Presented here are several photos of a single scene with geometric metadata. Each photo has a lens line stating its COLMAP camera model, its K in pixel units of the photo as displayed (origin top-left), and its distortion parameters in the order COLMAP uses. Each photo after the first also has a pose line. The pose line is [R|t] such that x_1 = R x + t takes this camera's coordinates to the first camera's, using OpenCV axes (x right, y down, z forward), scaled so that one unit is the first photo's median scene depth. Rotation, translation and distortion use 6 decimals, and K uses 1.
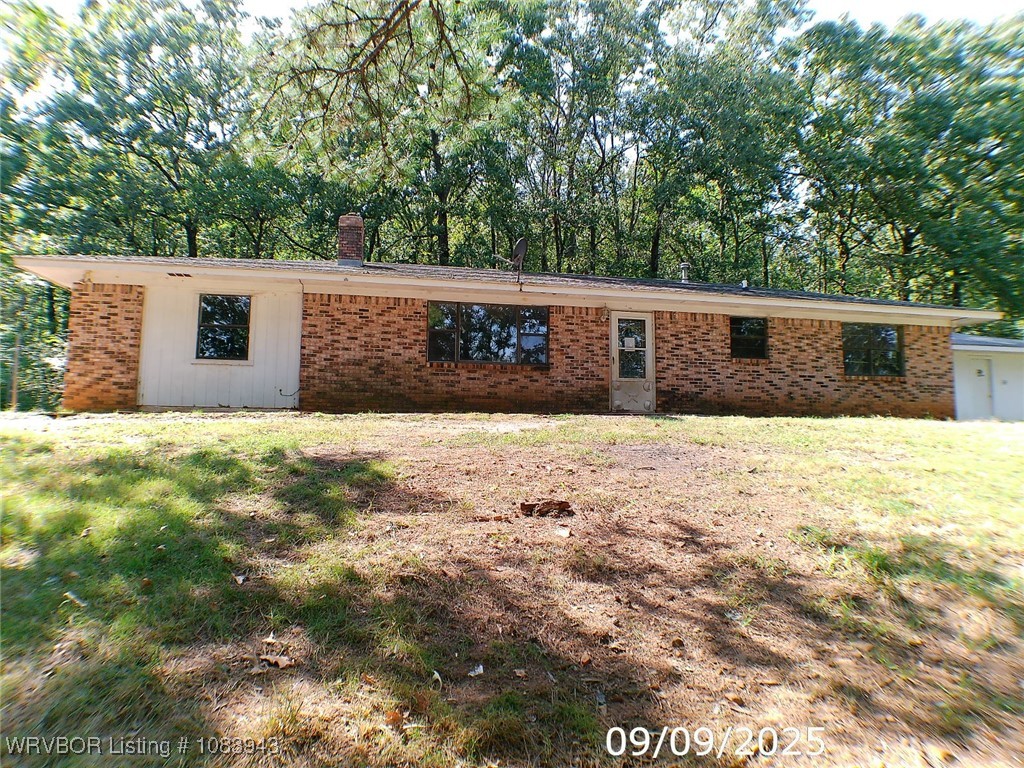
lens RADIAL K [[609.2, 0, 491.6], [0, 609.2, 376.9], [0, 0, 1]] dist [-0.037751, -0.002465]
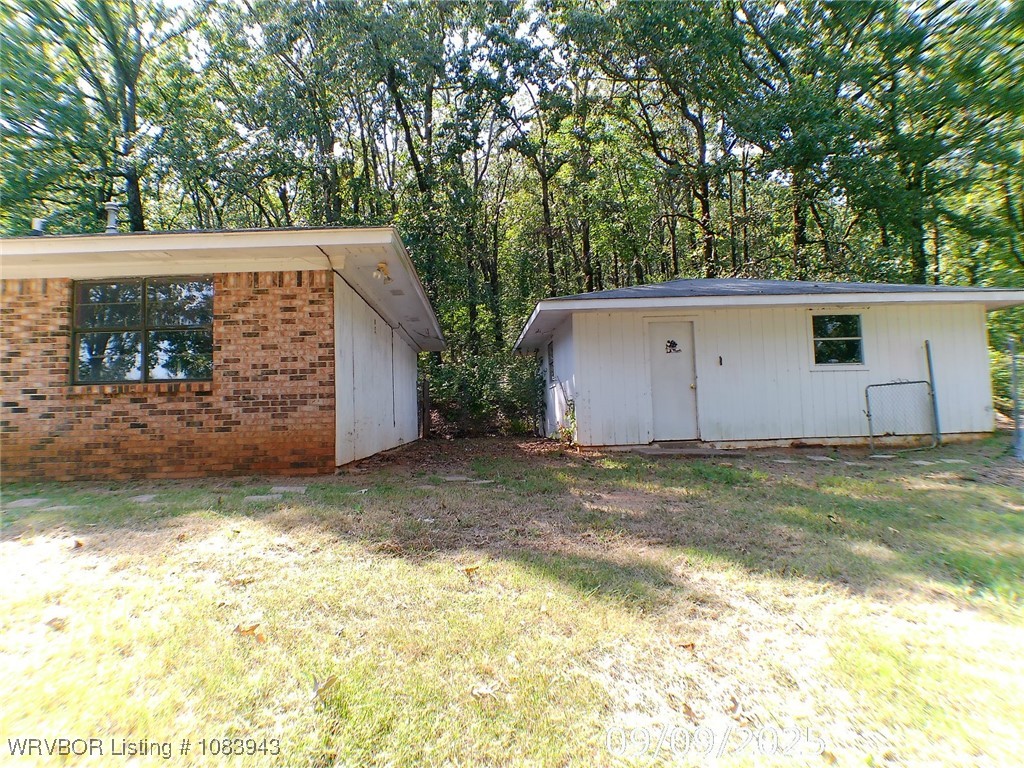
lens RADIAL K [[609.2, 0, 491.6], [0, 609.2, 376.9], [0, 0, 1]] dist [-0.037751, -0.002465]
pose [[0.988125, -0.047693, -0.146066, 0.990768], [0.052829, 0.998107, 0.031485, -0.006901], [0.144288, -0.038827, 0.988774, 0.547040]]
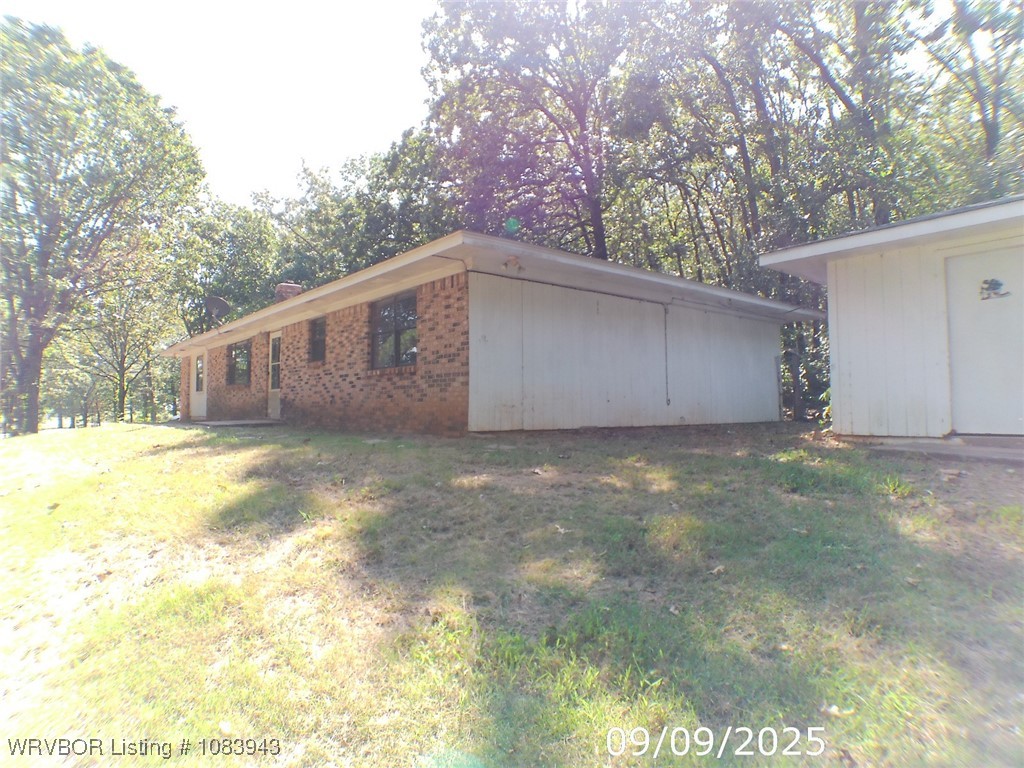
lens RADIAL K [[609.2, 0, 491.6], [0, 609.2, 376.9], [0, 0, 1]] dist [-0.037751, -0.002465]
pose [[0.471553, -0.055363, -0.880098, 1.335361], [0.093921, 0.995504, -0.012300, 0.029862], [0.876822, -0.076860, 0.474632, 0.749150]]
